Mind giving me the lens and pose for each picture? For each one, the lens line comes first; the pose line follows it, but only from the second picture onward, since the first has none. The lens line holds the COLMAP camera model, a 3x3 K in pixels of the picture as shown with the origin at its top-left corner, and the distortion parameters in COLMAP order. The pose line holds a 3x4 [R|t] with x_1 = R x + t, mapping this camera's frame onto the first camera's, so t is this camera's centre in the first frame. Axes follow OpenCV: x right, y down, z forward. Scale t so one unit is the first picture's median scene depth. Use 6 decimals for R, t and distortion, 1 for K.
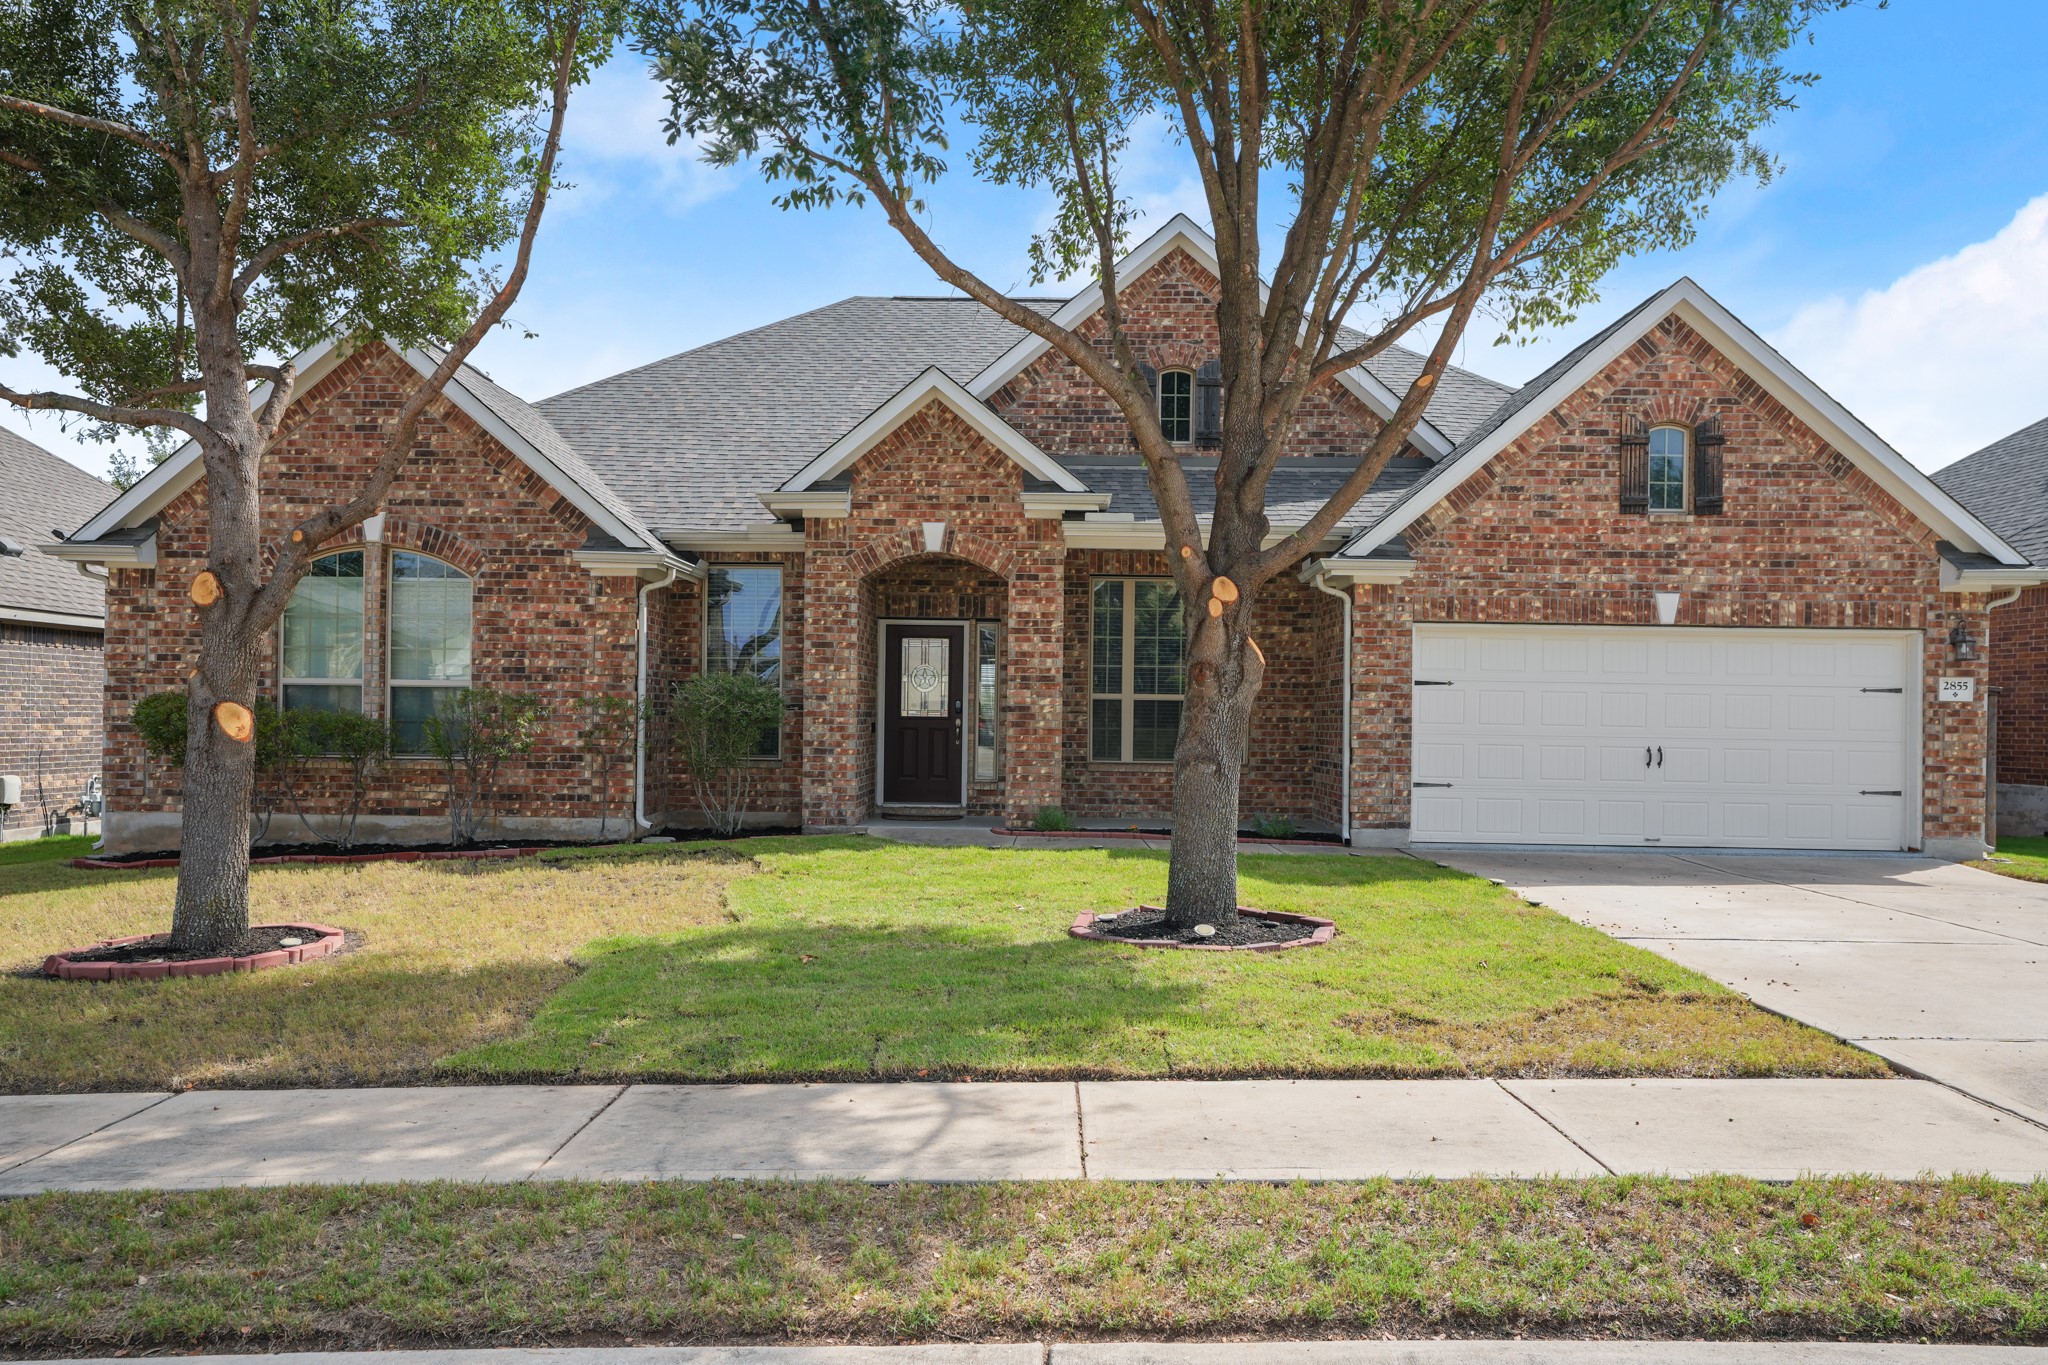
lens RADIAL K [[1516.7, 0, 1024.7], [0, 1516.7, 680.2], [0, 0, 1]] dist [0.003973, 0.005451]
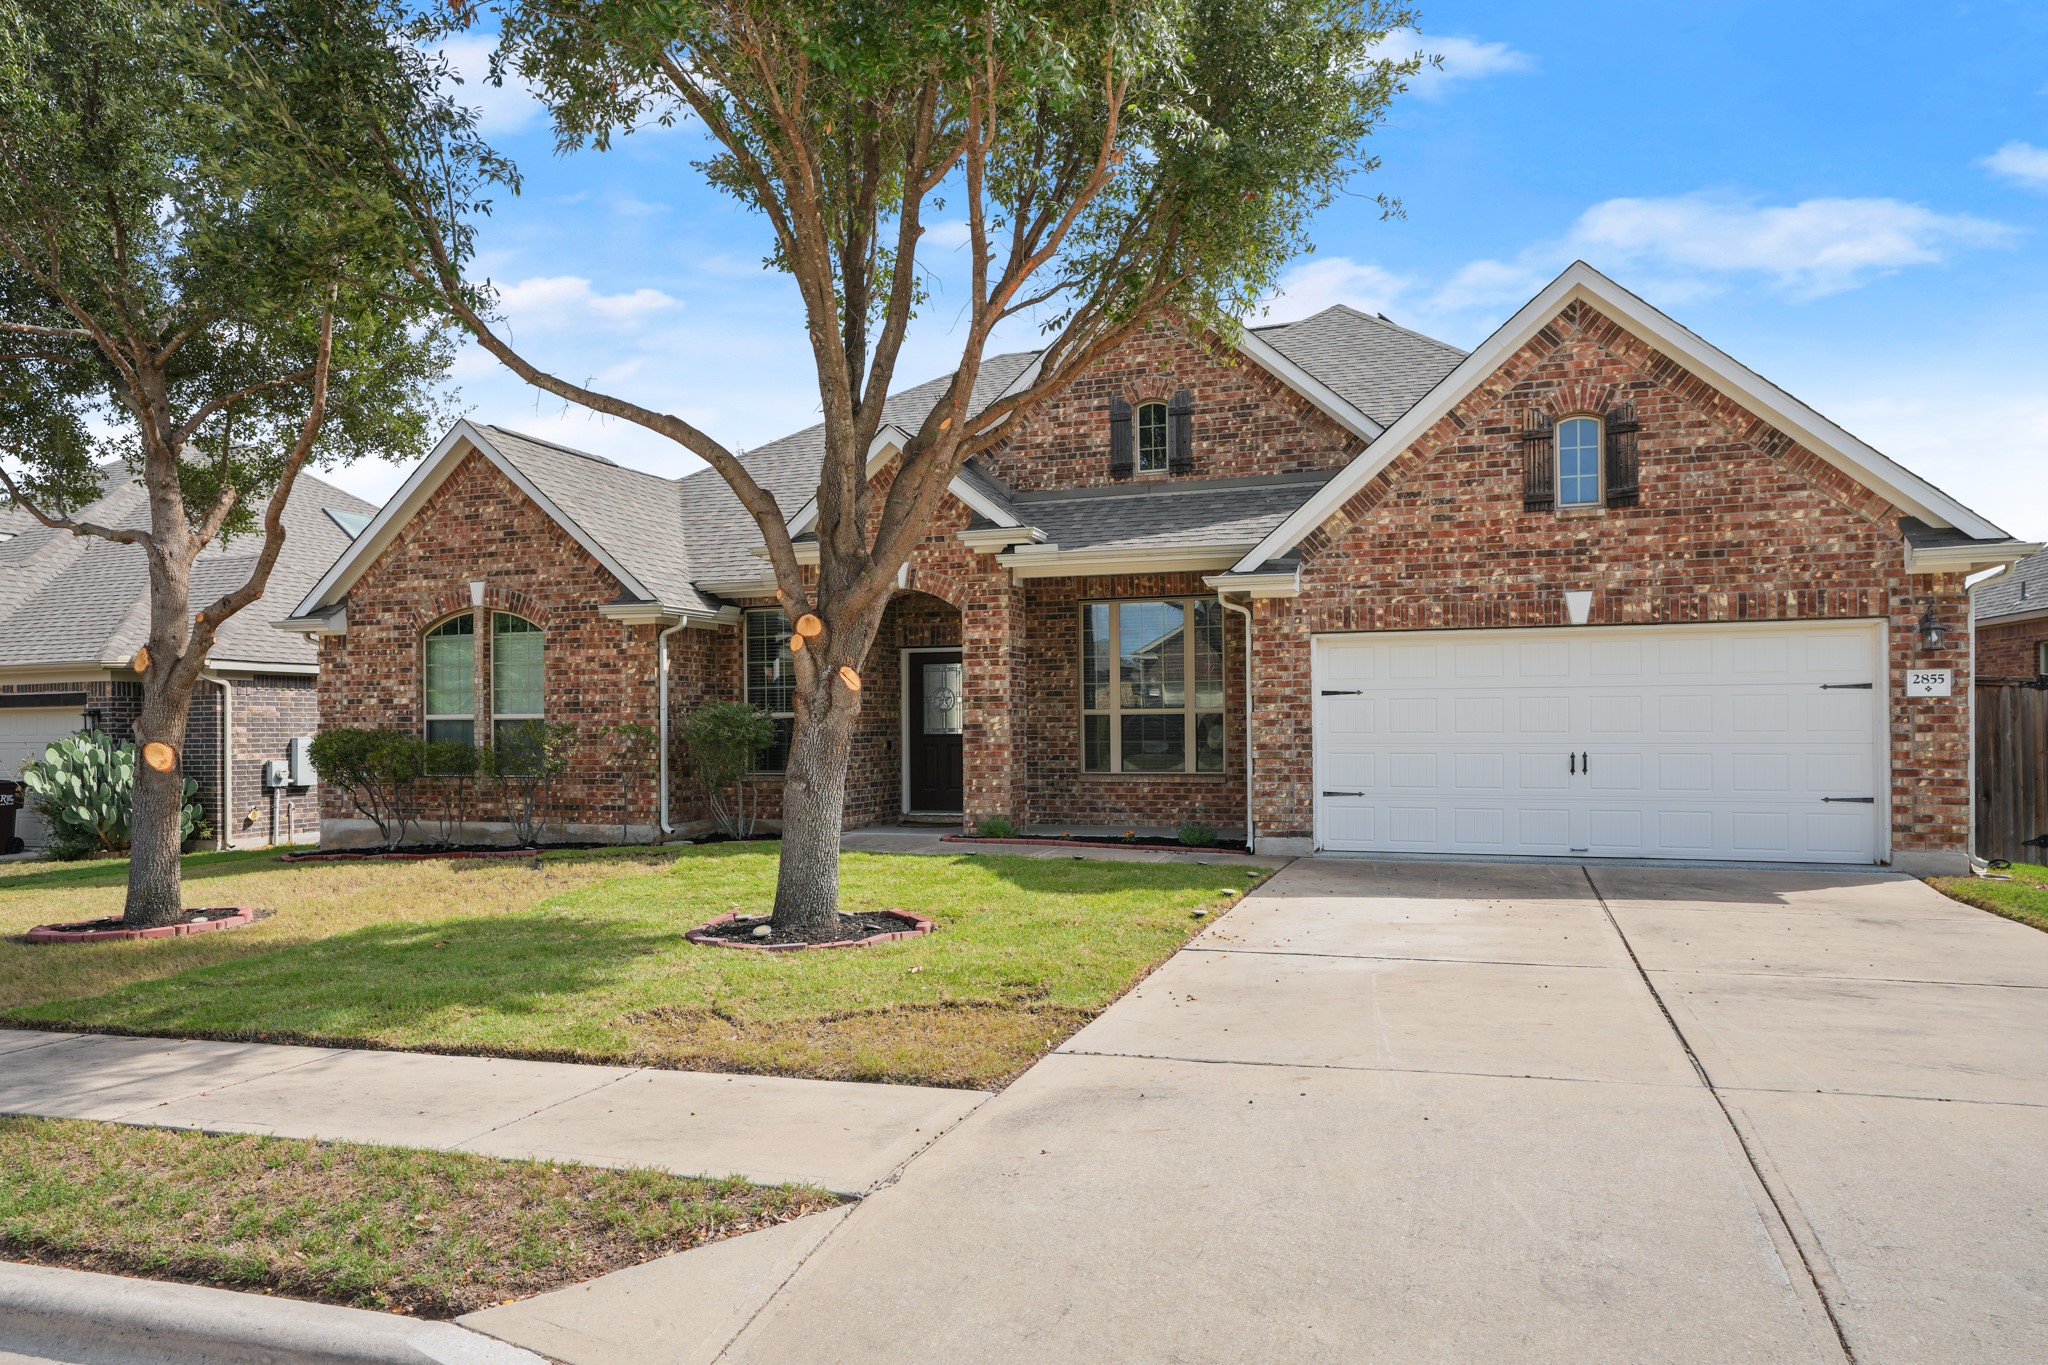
lens RADIAL K [[1417.1, 0, 1029.2], [0, 1417.1, 679.6], [0, 0, 1]] dist [-0.006782, -0.003924]
pose [[0.939729, -0.032368, -0.340385, 0.399652], [0.030190, 0.999476, -0.011694, -0.002078], [0.340585, 0.000713, 0.940214, 0.045248]]
